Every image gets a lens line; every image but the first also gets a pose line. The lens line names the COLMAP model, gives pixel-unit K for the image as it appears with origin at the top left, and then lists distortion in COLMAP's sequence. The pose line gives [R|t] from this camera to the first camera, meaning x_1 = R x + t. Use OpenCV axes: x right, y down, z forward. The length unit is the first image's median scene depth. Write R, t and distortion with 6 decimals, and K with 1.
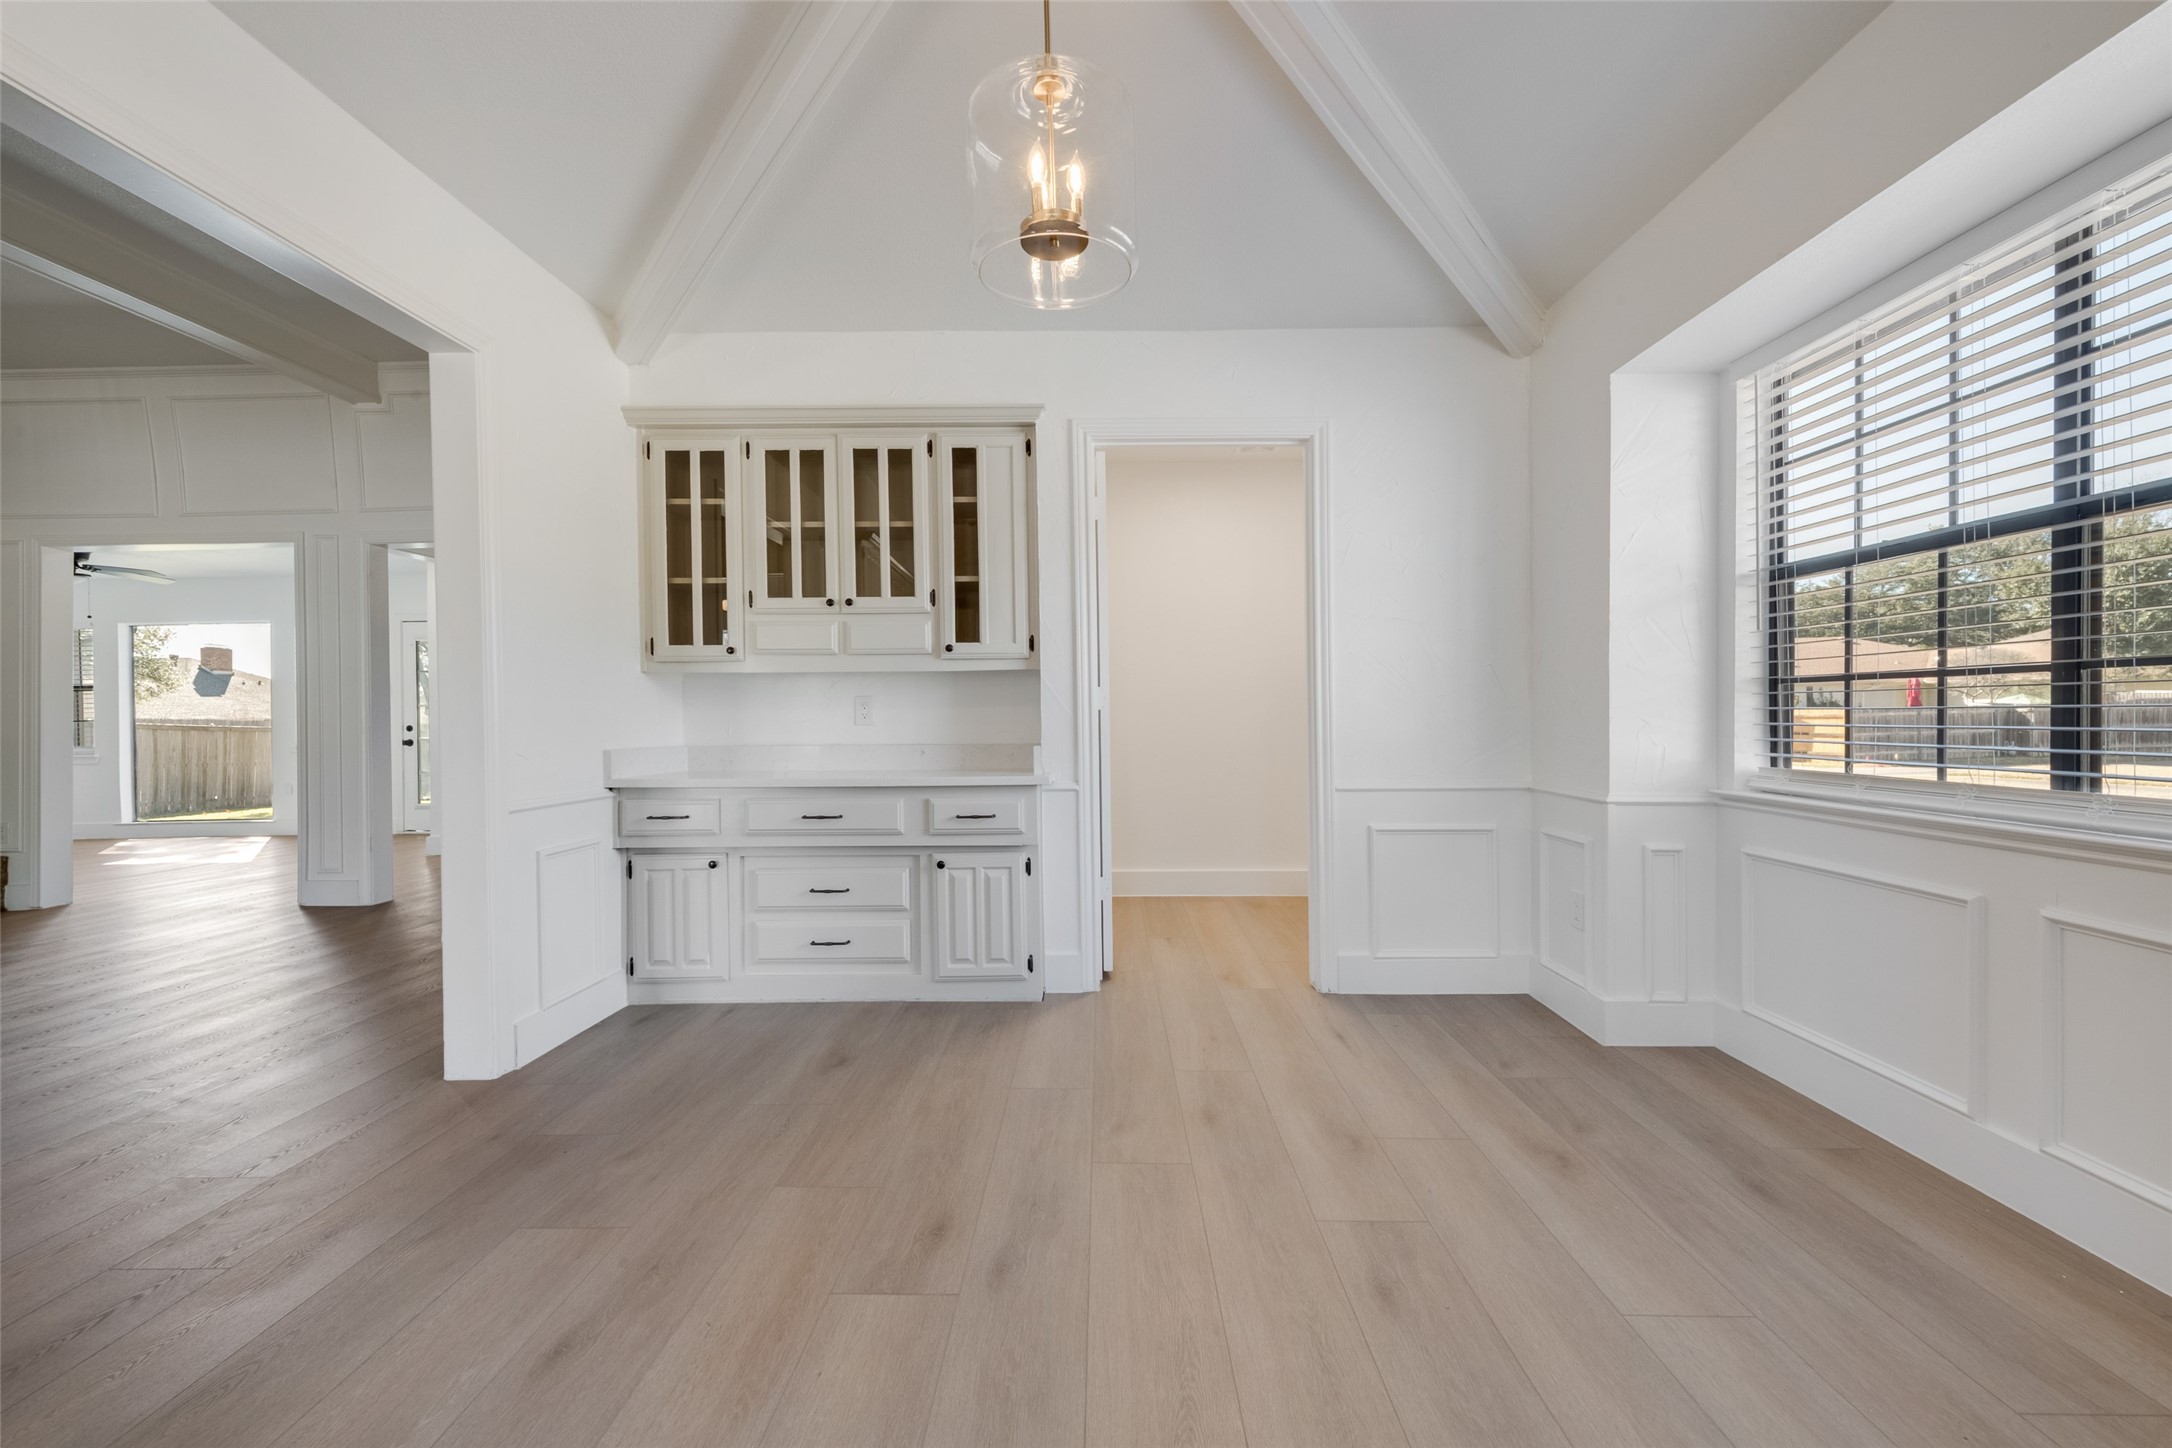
lens RADIAL K [[872.2, 0, 1078.7], [0, 872.2, 716.7], [0, 0, 1]] dist [-0.000061, -0.000423]
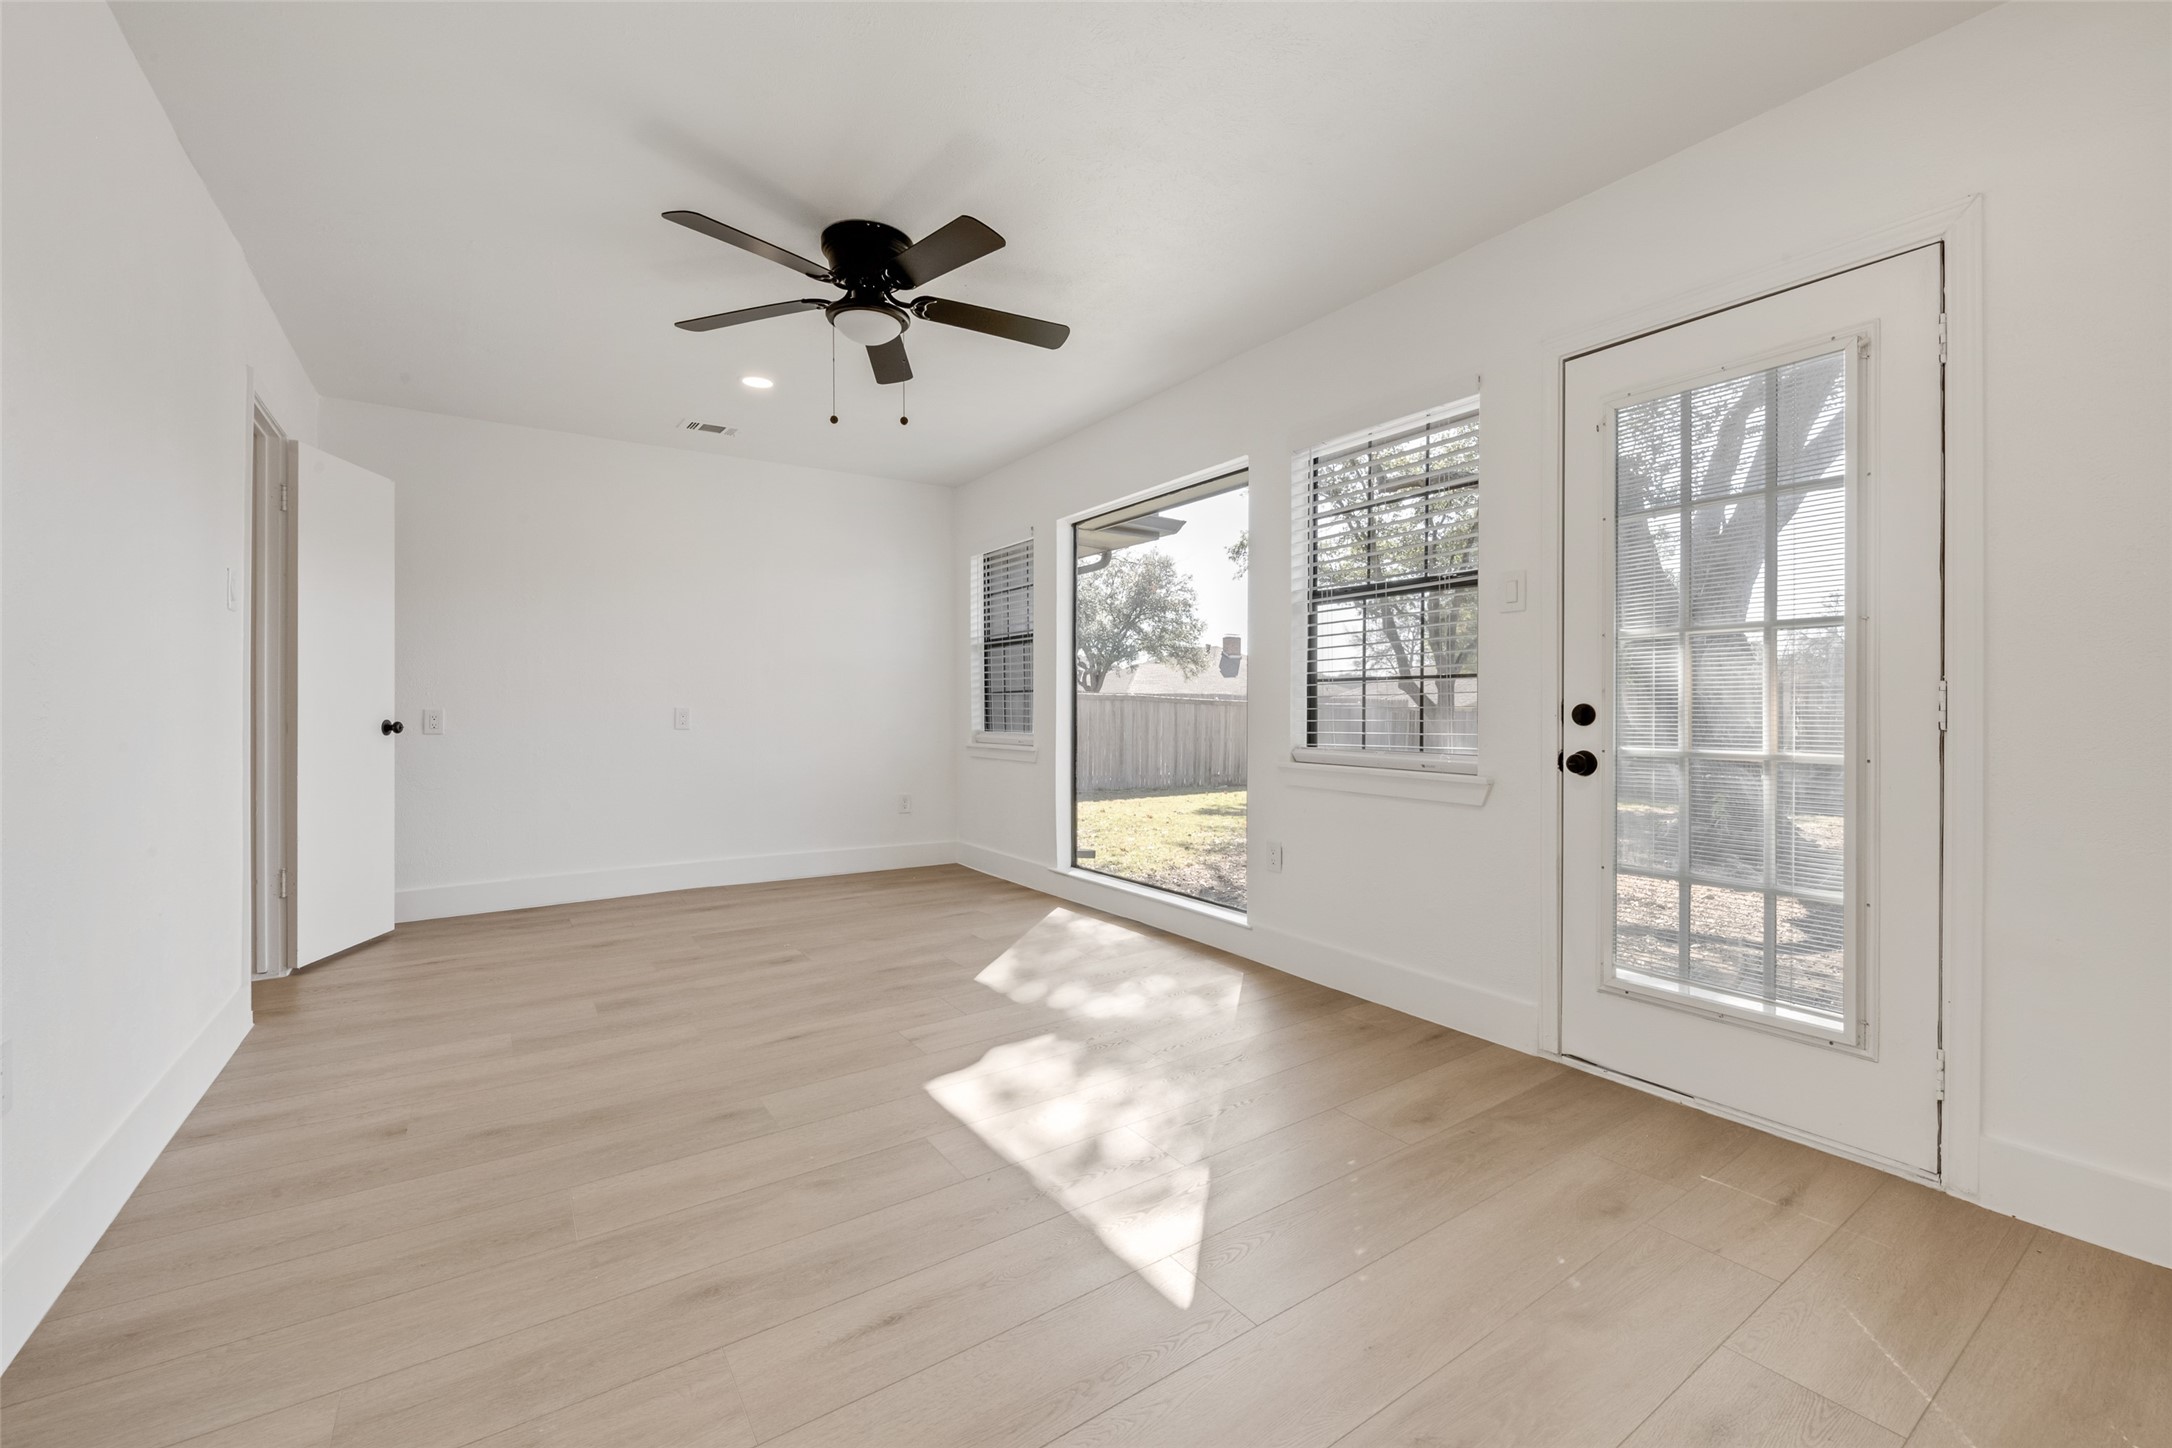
lens RADIAL K [[872.2, 0, 1081.3], [0, 872.2, 708.4], [0, 0, 1]] dist [-0.000061, -0.000423]
pose [[0.577945, 0.017259, -0.815893, -0.277367], [-0.003955, 0.999824, 0.018348, 0.002563], [0.816066, -0.007378, 0.577911, 0.303998]]
